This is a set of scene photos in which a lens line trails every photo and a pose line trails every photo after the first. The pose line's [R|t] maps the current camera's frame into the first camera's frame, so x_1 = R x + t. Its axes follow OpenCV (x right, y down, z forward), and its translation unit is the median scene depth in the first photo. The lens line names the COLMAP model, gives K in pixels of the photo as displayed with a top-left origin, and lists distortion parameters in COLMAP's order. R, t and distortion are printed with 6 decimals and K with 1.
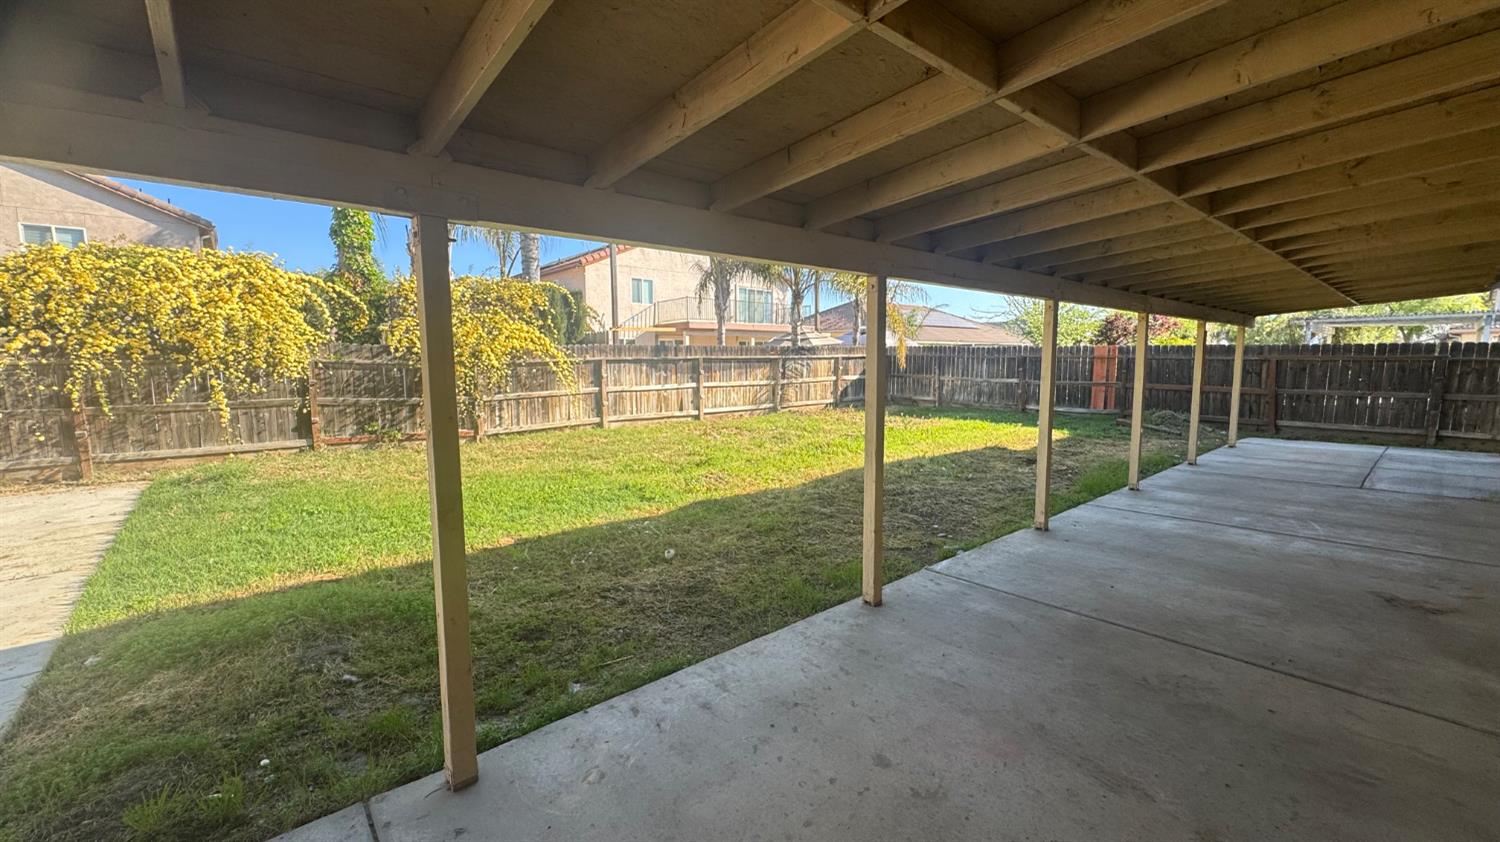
lens RADIAL K [[602.2, 0, 752.1], [0, 602.2, 419.7], [0, 0, 1]] dist [-0.006114, 0.000796]
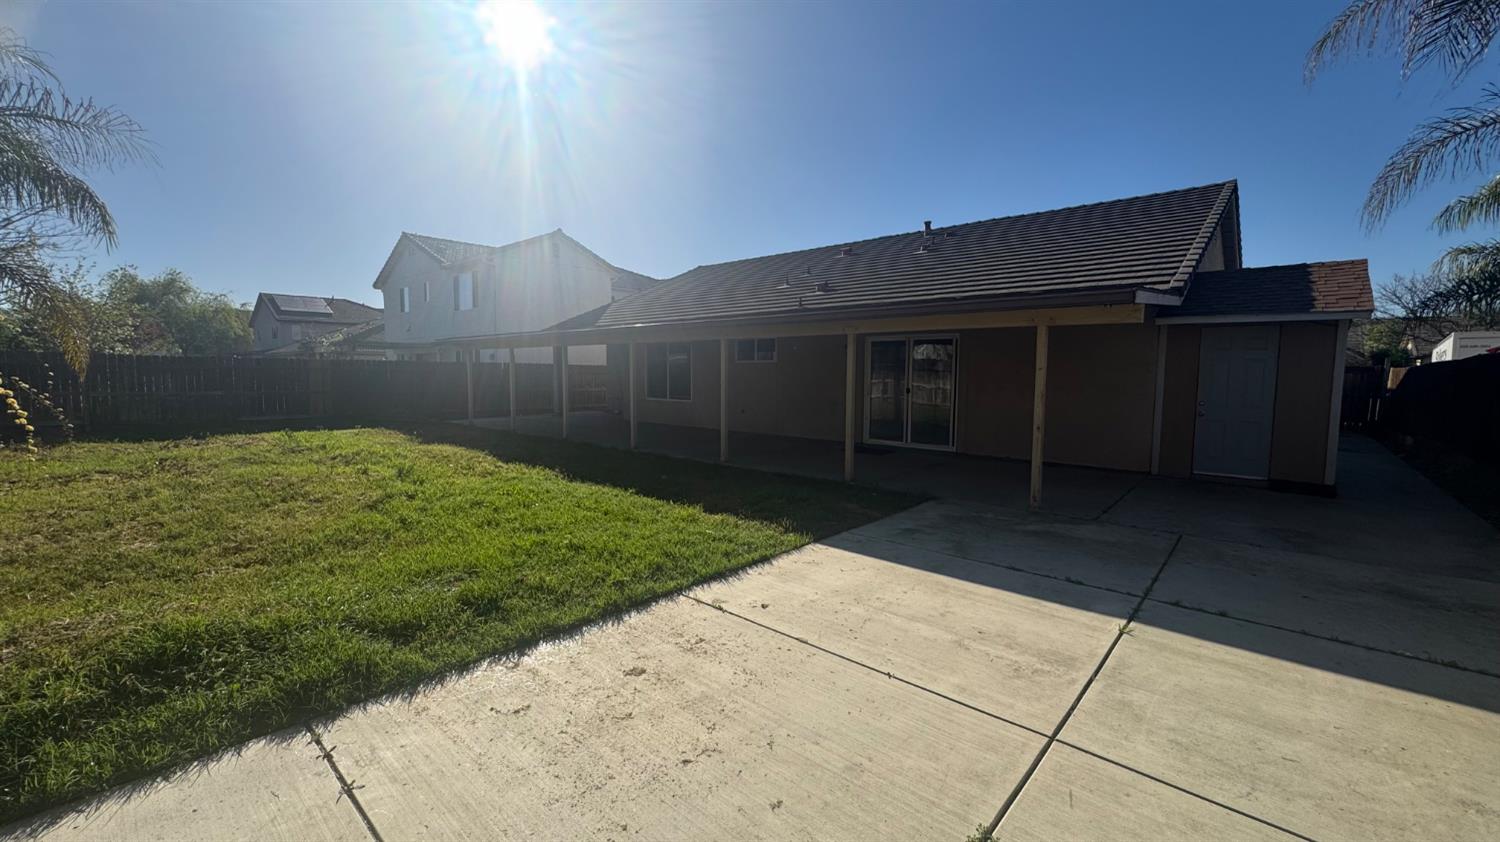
lens RADIAL K [[602.2, 0, 749.8], [0, 602.2, 421.0], [0, 0, 1]] dist [-0.006114, 0.000796]
pose [[-0.132121, -0.077091, 0.988231, -0.790516], [0.098365, 0.991030, 0.090461, -0.033414], [-0.986341, 0.109160, -0.123353, 0.393310]]
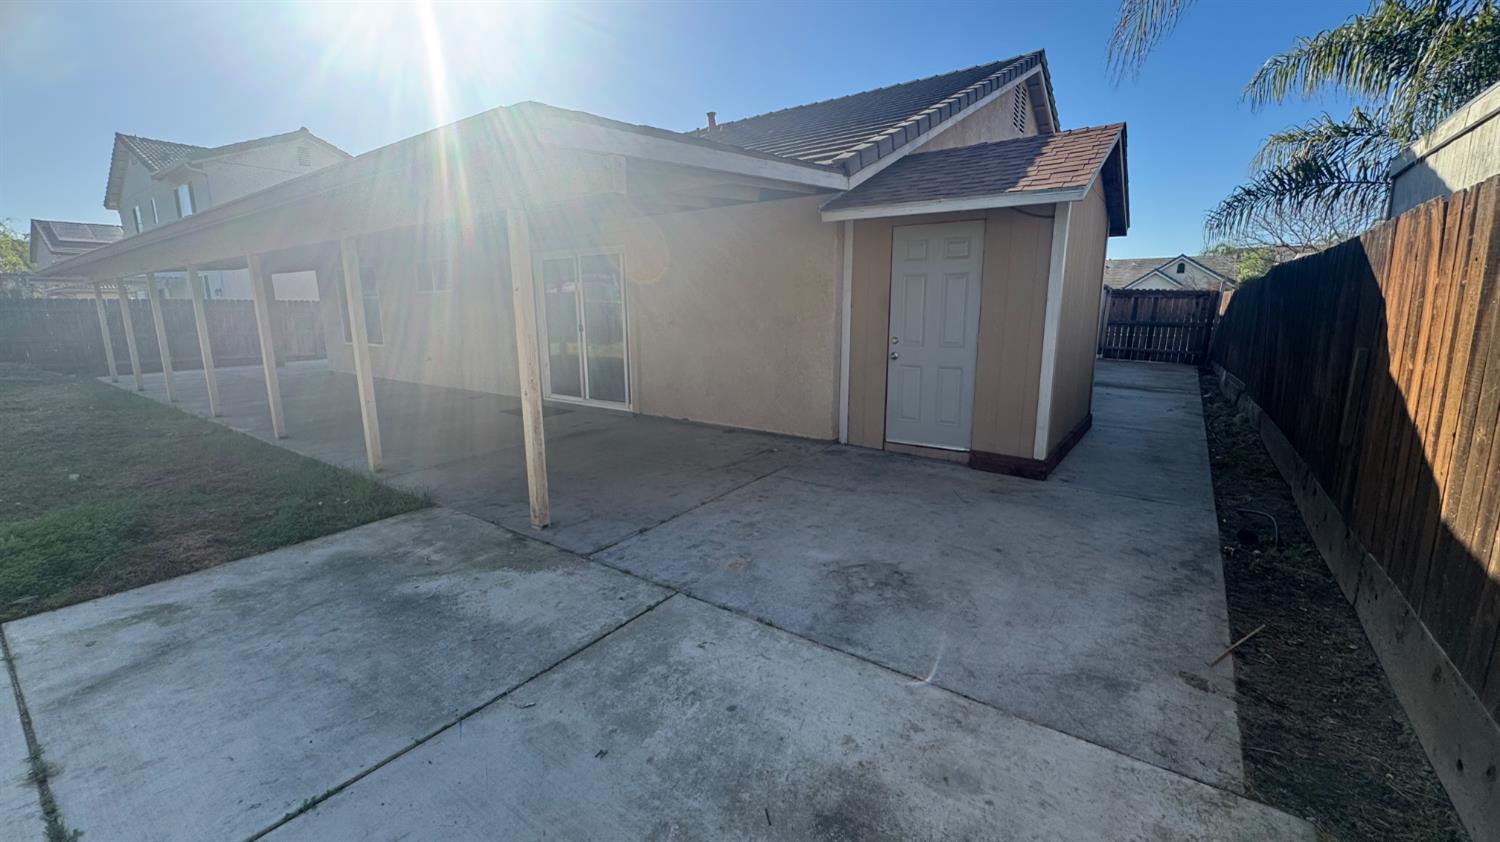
lens RADIAL K [[602.2, 0, 750.9], [0, 602.2, 420.6], [0, 0, 1]] dist [-0.006114, 0.000796]
pose [[-0.240618, -0.173590, 0.954971, -0.607327], [0.110179, 0.972633, 0.204562, 0.013034], [-0.964346, 0.154438, -0.214907, 0.004576]]
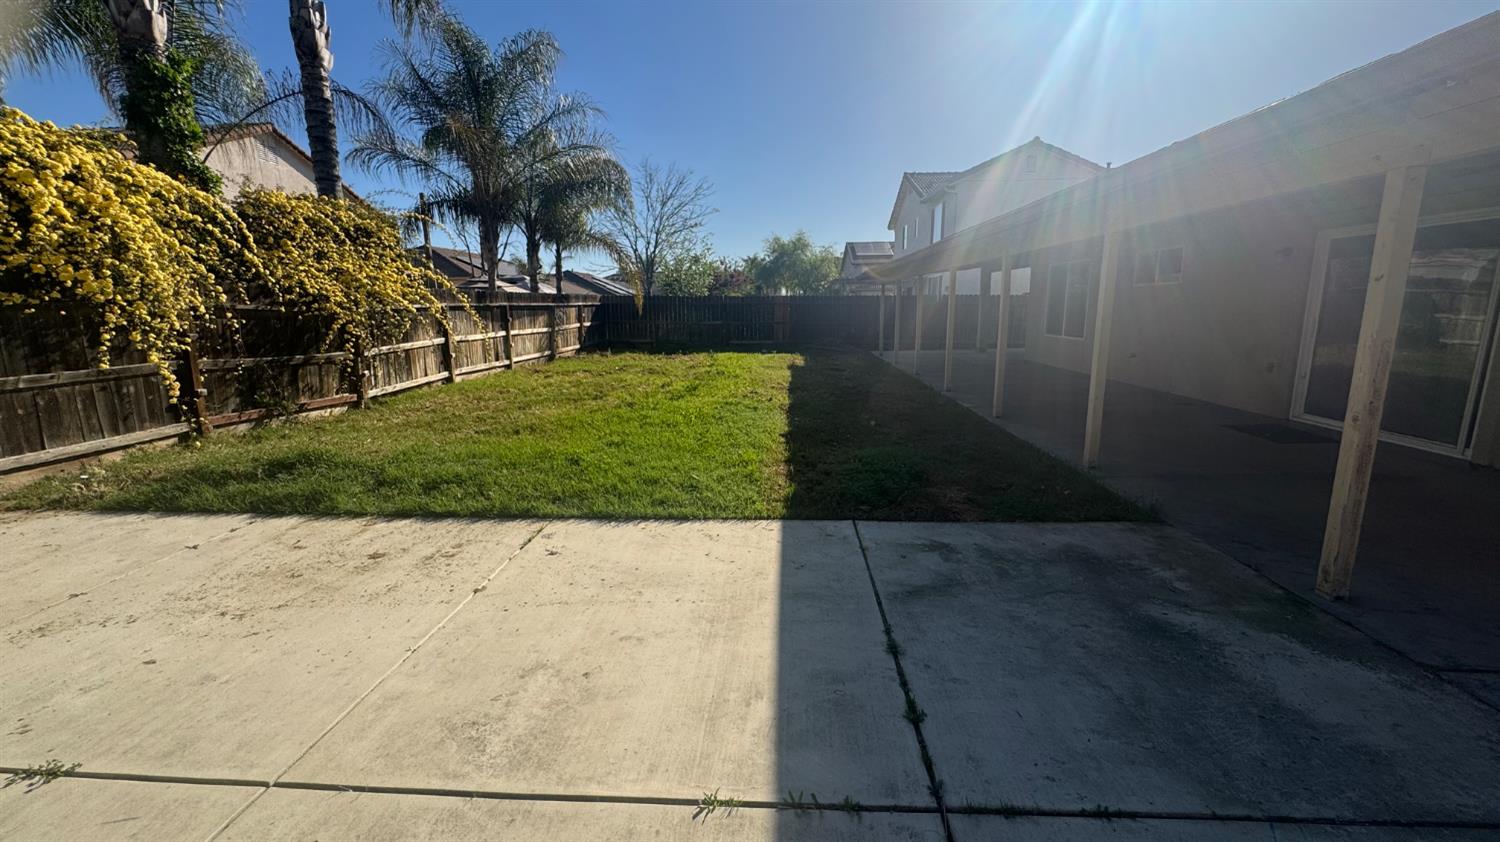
lens RADIAL K [[602.2, 0, 743.3], [0, 602.2, 419.5], [0, 0, 1]] dist [-0.006114, 0.000796]
pose [[0.696193, -0.135338, 0.704981, -0.606785], [0.081944, 0.990631, 0.109253, 0.005453], [-0.713162, -0.018293, 0.700760, 0.057485]]
